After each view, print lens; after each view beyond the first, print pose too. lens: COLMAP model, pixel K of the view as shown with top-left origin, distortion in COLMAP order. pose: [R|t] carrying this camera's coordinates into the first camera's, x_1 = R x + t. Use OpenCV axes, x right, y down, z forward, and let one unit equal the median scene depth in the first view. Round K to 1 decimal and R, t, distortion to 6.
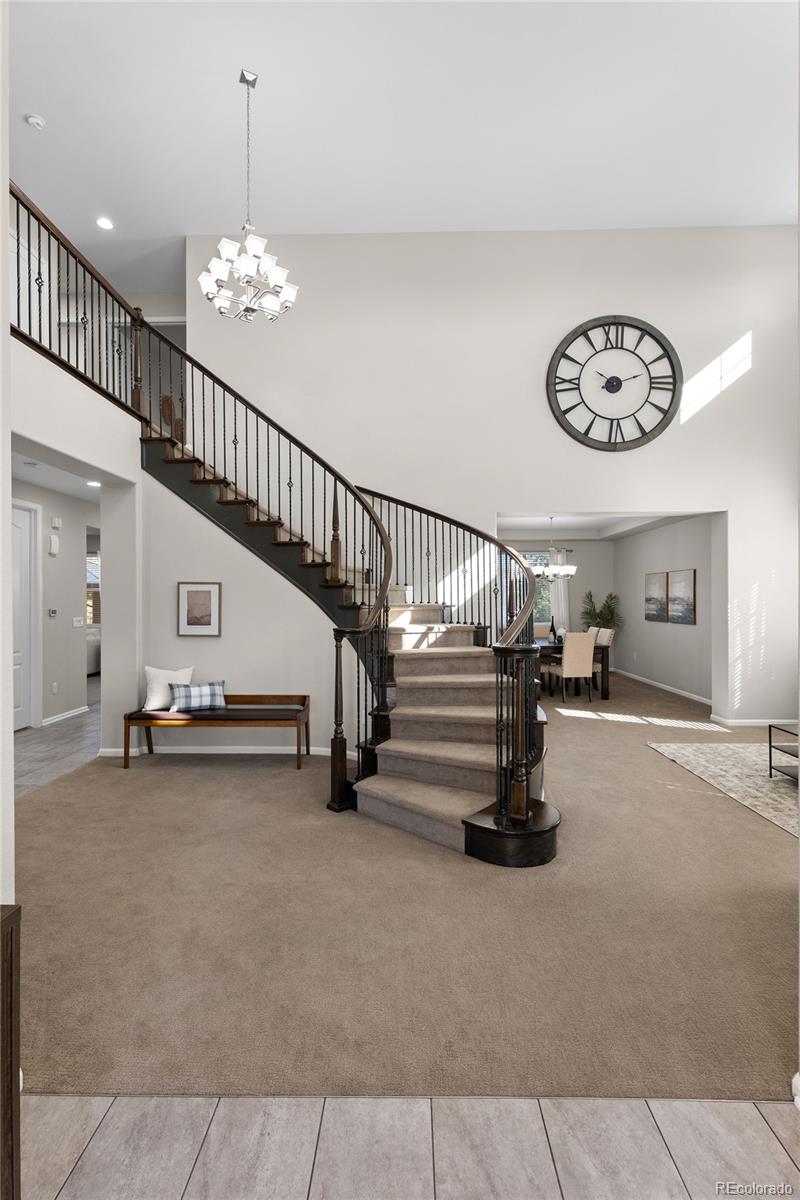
lens RADIAL K [[556.3, 0, 400.0], [0, 556.3, 600.0], [0, 0, 1]] dist [-0.001168, 0.000341]
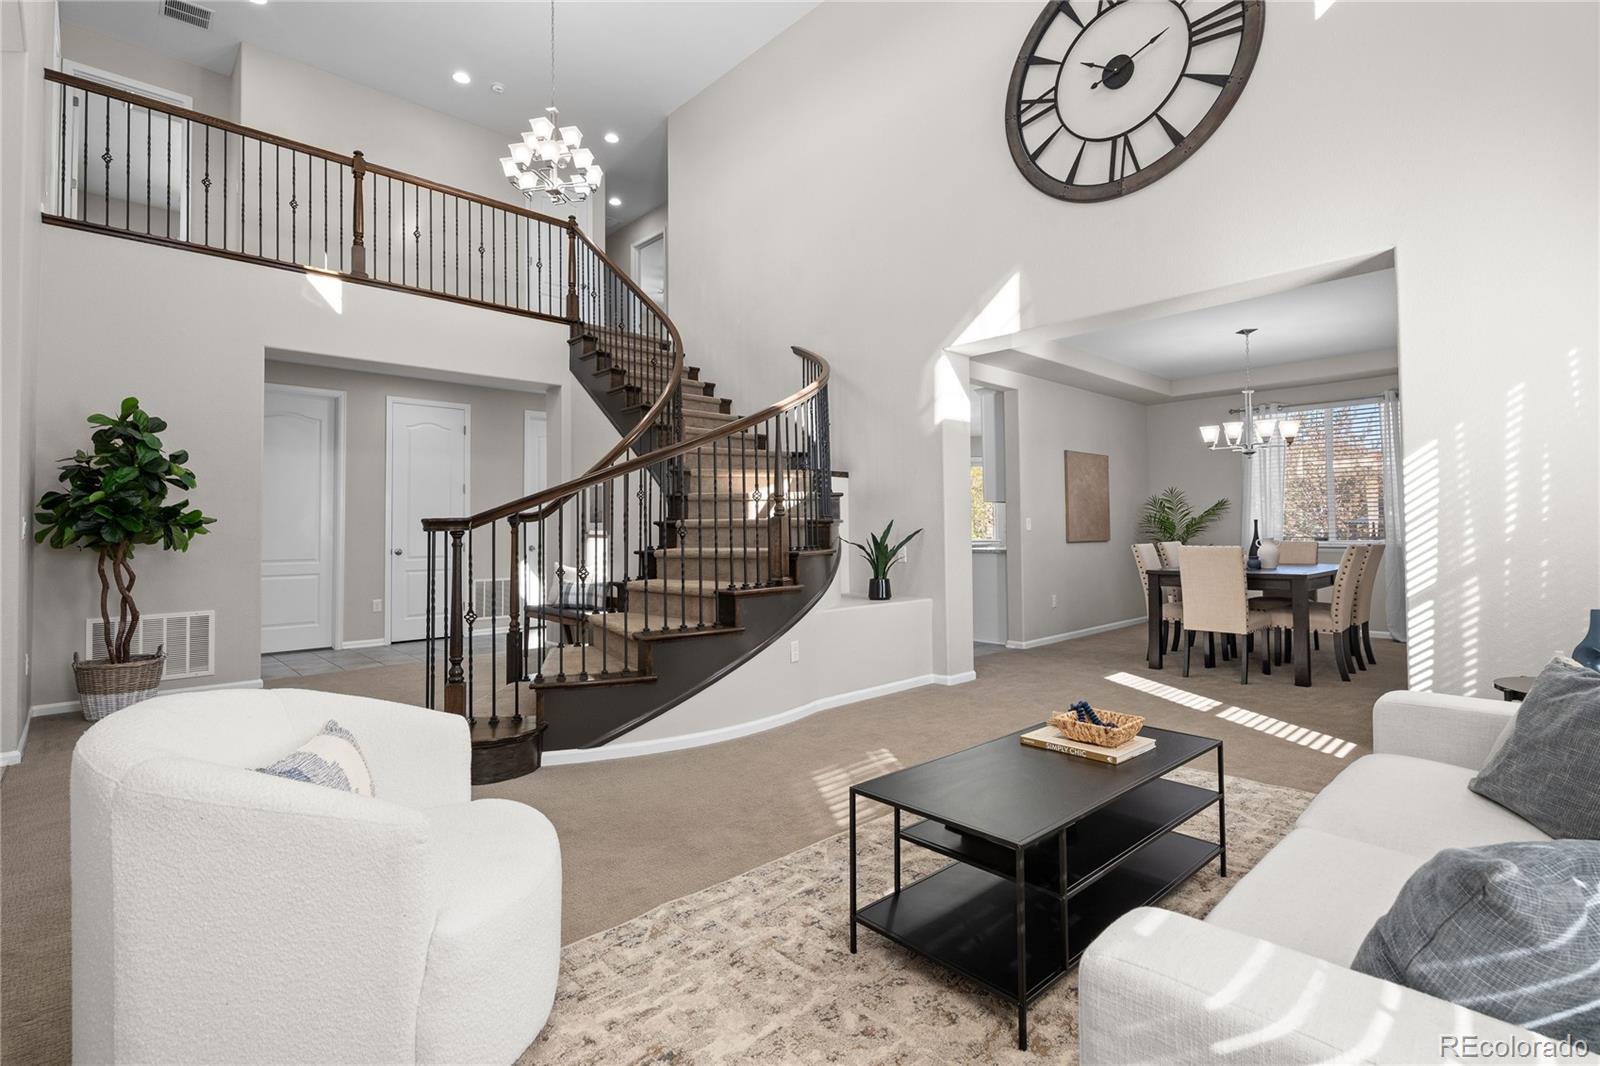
lens RADIAL K [[756.0, 0, 804.7], [0, 756.0, 510.7], [0, 0, 1]] dist [0.005012, 0.000825]
pose [[0.697742, -0.022798, -0.715987, 0.801179], [0.006779, 0.999659, -0.025224, 0.057989], [0.716317, 0.012746, 0.697658, 0.330782]]
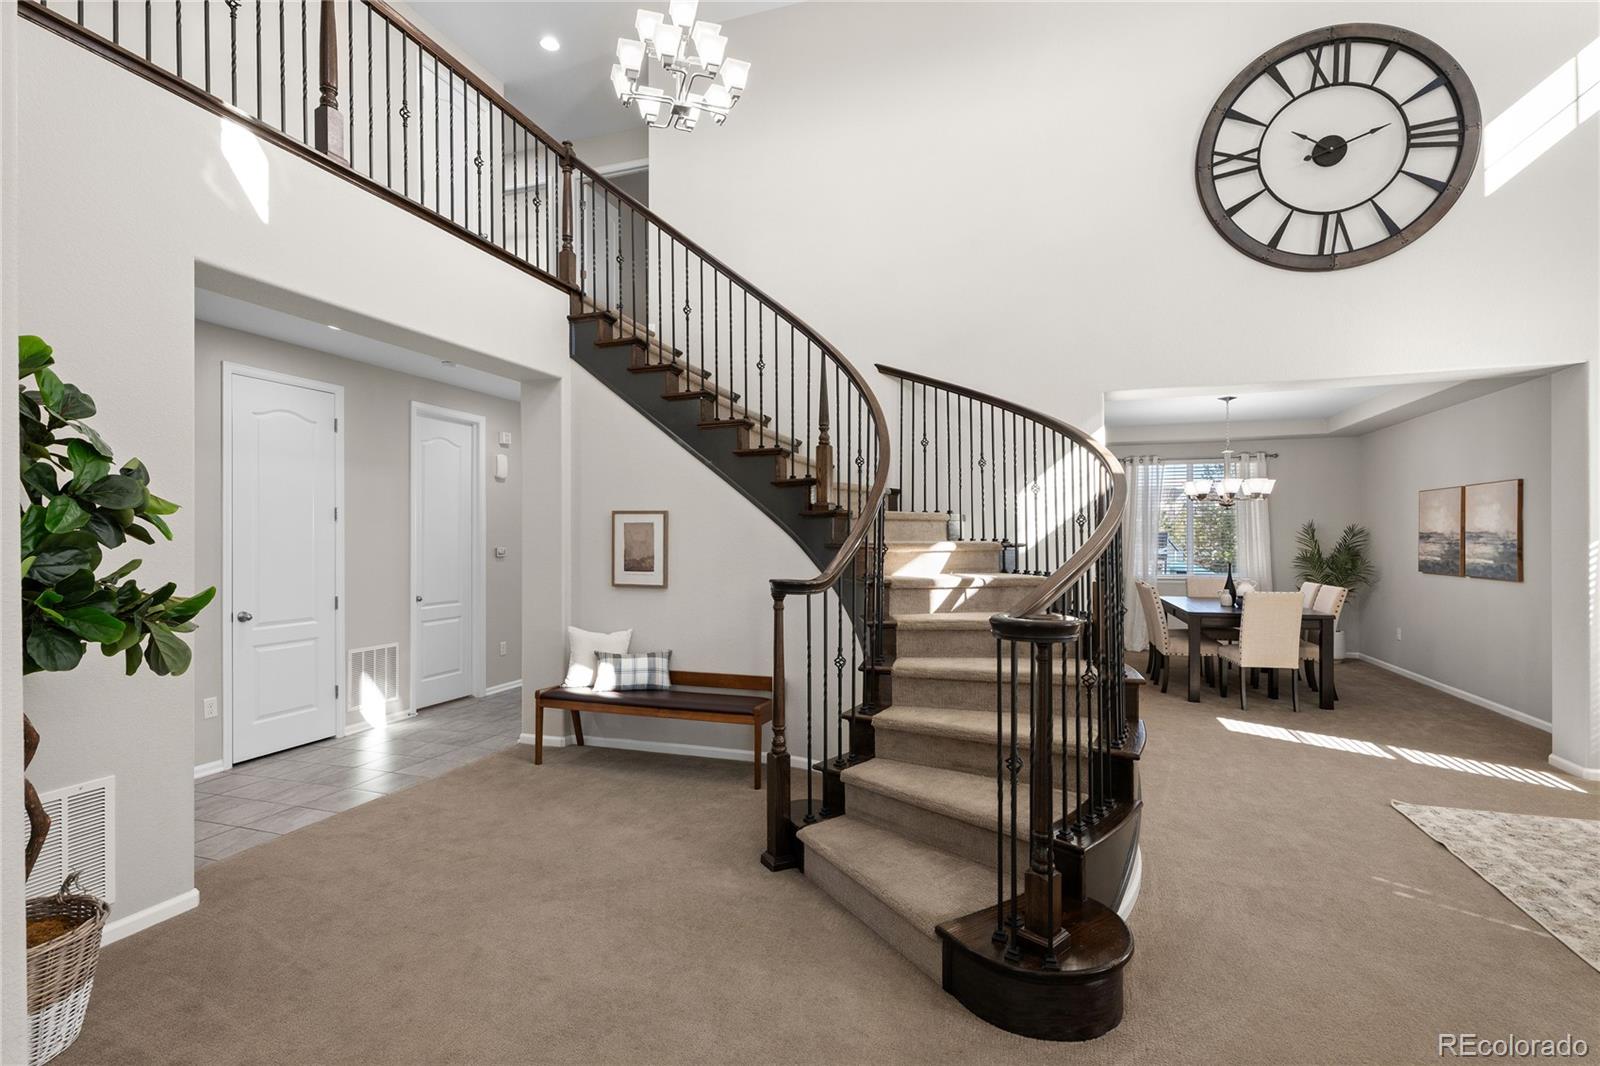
lens RADIAL K [[751.4, 0, 795.0], [0, 751.4, 537.8], [0, 0, 1]] dist [0.002335, -0.001483]
pose [[0.953071, 0.000047, -0.302748, 0.117696], [0.000056, 1.000000, 0.000332, 0.002051], [0.302748, -0.000333, 0.953071, 0.135011]]
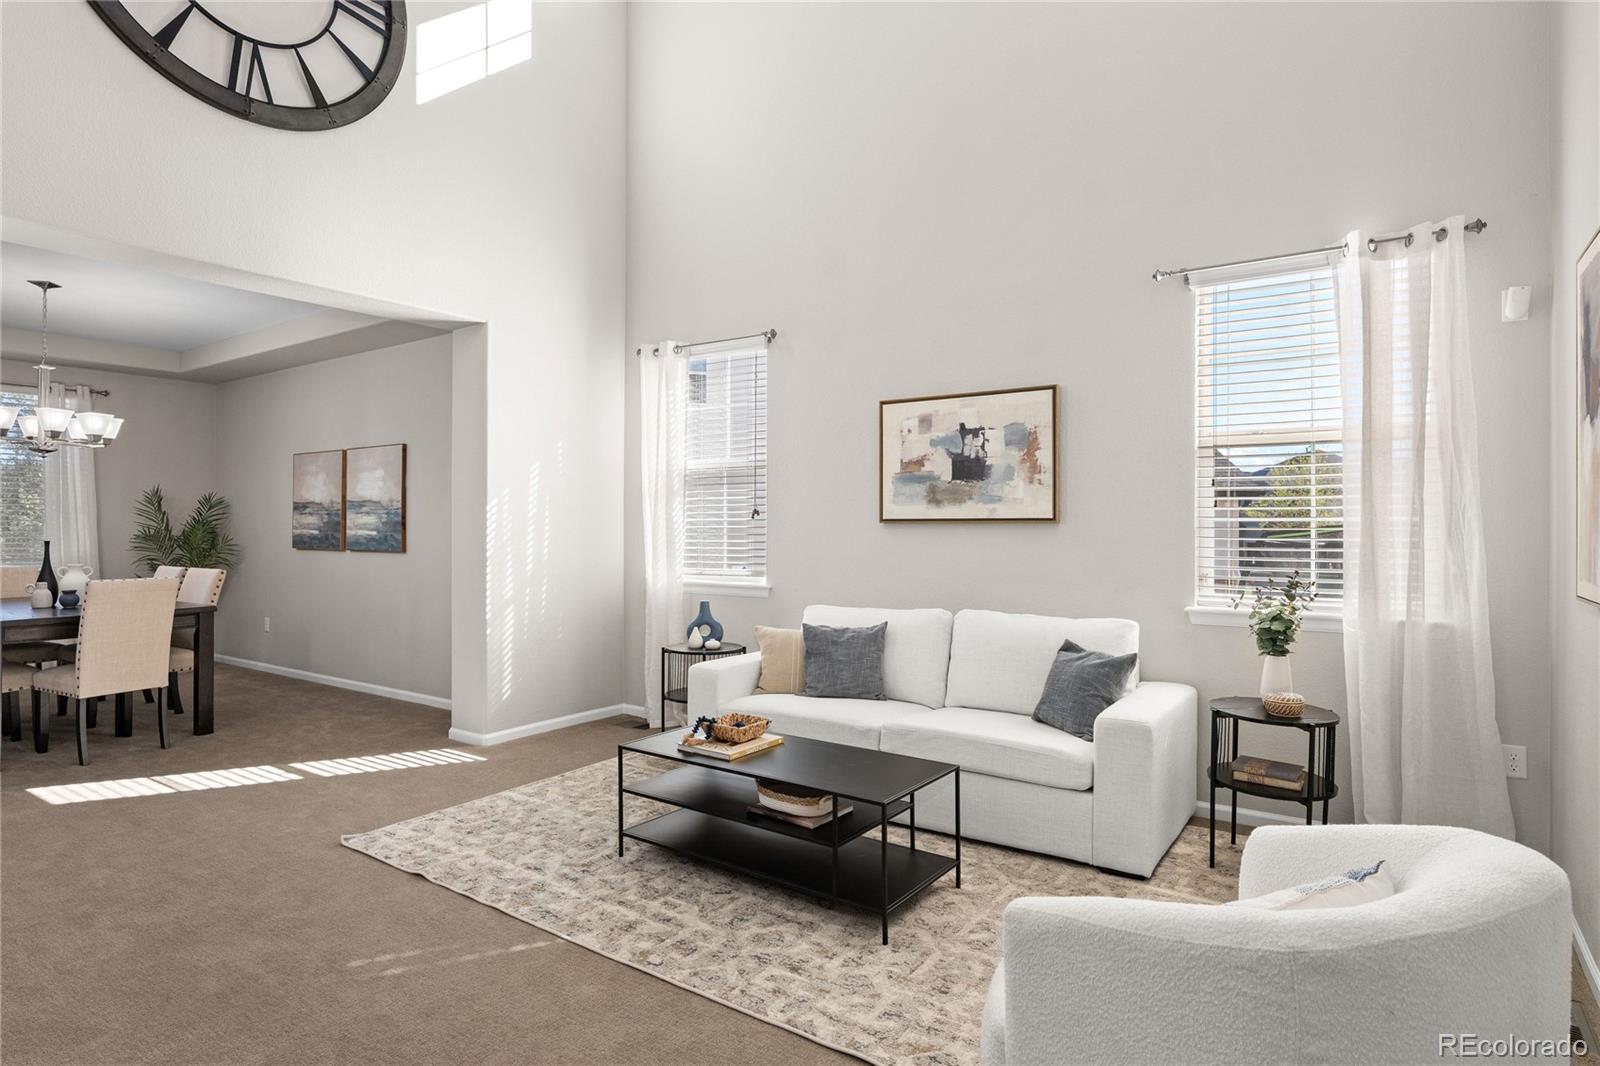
lens RADIAL K [[862.7, 0, 797.4], [0, 862.7, 523.9], [0, 0, 1]] dist [0.002099, -0.000449]
pose [[0.559175, 0.005737, 0.829029, 0.111285], [-0.002353, 0.999983, -0.005333, 0.031387], [-0.829046, 0.001031, 0.559179, 0.379222]]
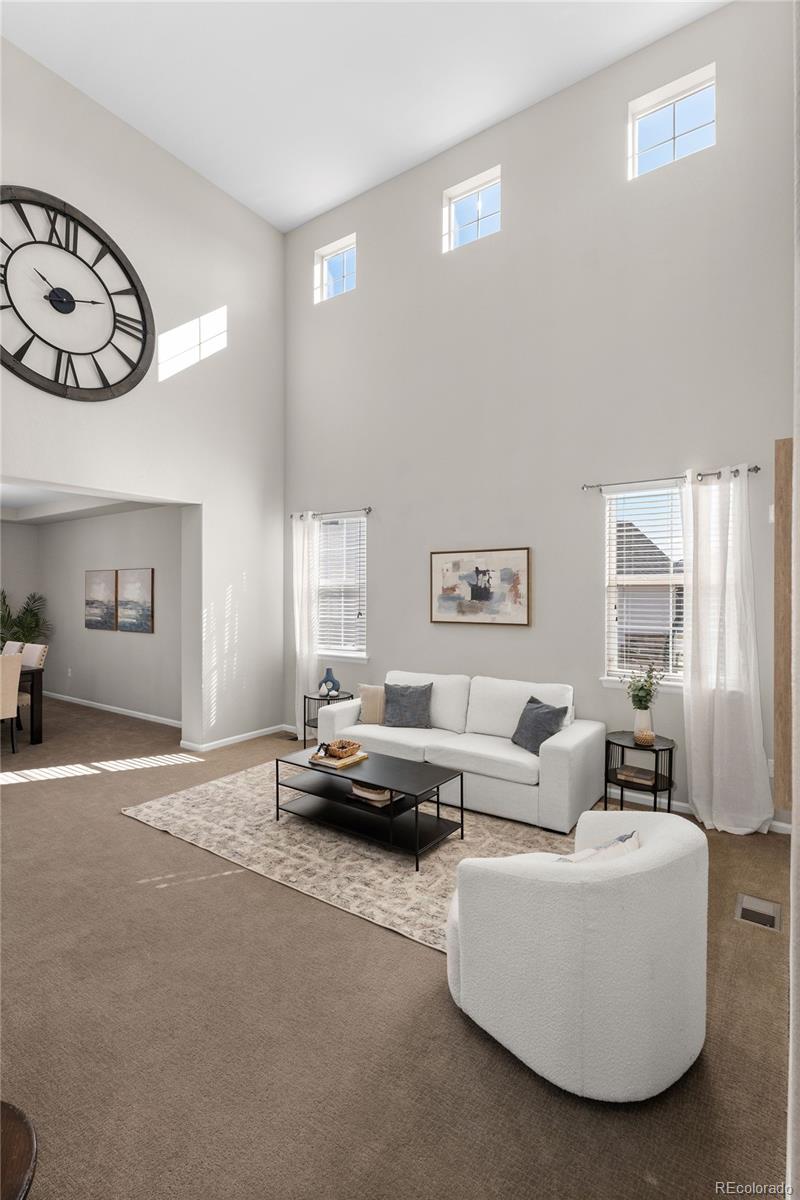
lens RADIAL K [[559.8, 0, 399.5], [0, 559.8, 593.4], [0, 0, 1]] dist [0.002849, 0.001195]
pose [[0.563564, 0.001233, 0.826071, 0.048706], [-0.001211, 0.999999, -0.000667, -0.023993], [-0.826071, -0.000625, 0.563565, 0.296519]]
